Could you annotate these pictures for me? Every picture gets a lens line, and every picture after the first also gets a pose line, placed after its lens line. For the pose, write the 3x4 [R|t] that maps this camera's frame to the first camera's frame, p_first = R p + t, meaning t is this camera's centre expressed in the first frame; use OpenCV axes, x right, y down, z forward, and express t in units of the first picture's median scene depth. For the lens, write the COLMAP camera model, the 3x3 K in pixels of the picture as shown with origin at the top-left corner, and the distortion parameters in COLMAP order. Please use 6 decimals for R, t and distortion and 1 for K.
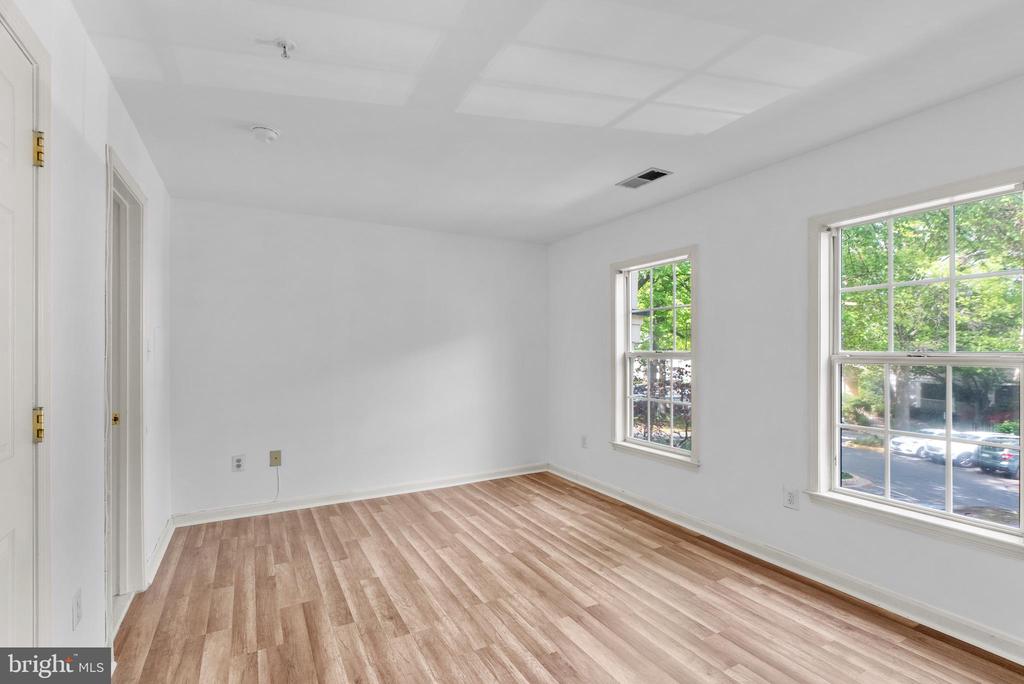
lens RADIAL K [[471.2, 0, 506.6], [0, 471.2, 346.7], [0, 0, 1]] dist [0.000281, 0.000372]
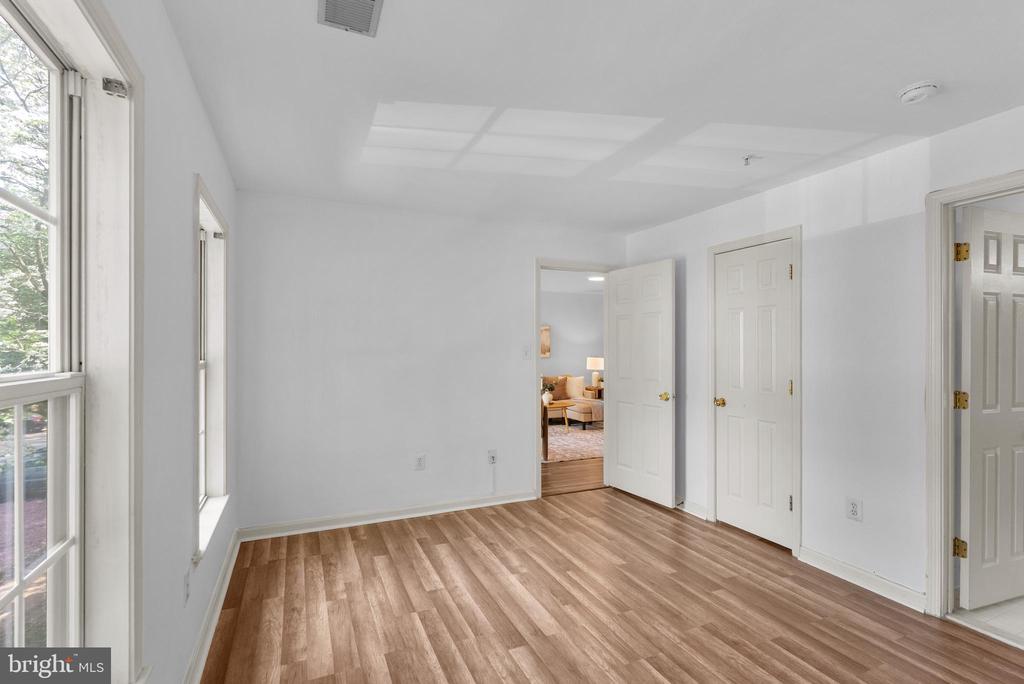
lens RADIAL K [[471.2, 0, 506.6], [0, 471.2, 346.7], [0, 0, 1]] dist [0.000281, 0.000372]
pose [[-0.996027, -0.001860, 0.089035, 0.101500], [-0.003110, 0.999899, -0.013902, -0.002068], [-0.089000, -0.014124, -0.995931, 1.563632]]
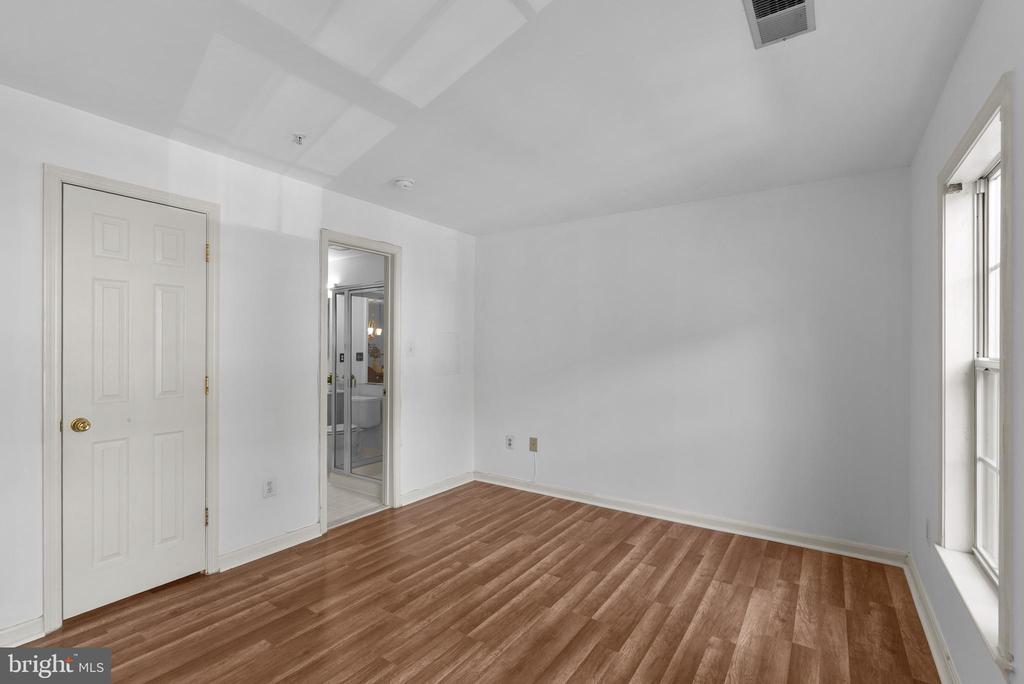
lens RADIAL K [[471.2, 0, 506.6], [0, 471.2, 346.7], [0, 0, 1]] dist [0.000281, 0.000372]
pose [[0.450082, 0.001952, -0.892985, 0.654595], [0.000294, 0.999997, 0.002334, -0.004768], [0.892987, -0.001313, 0.450080, 0.557037]]
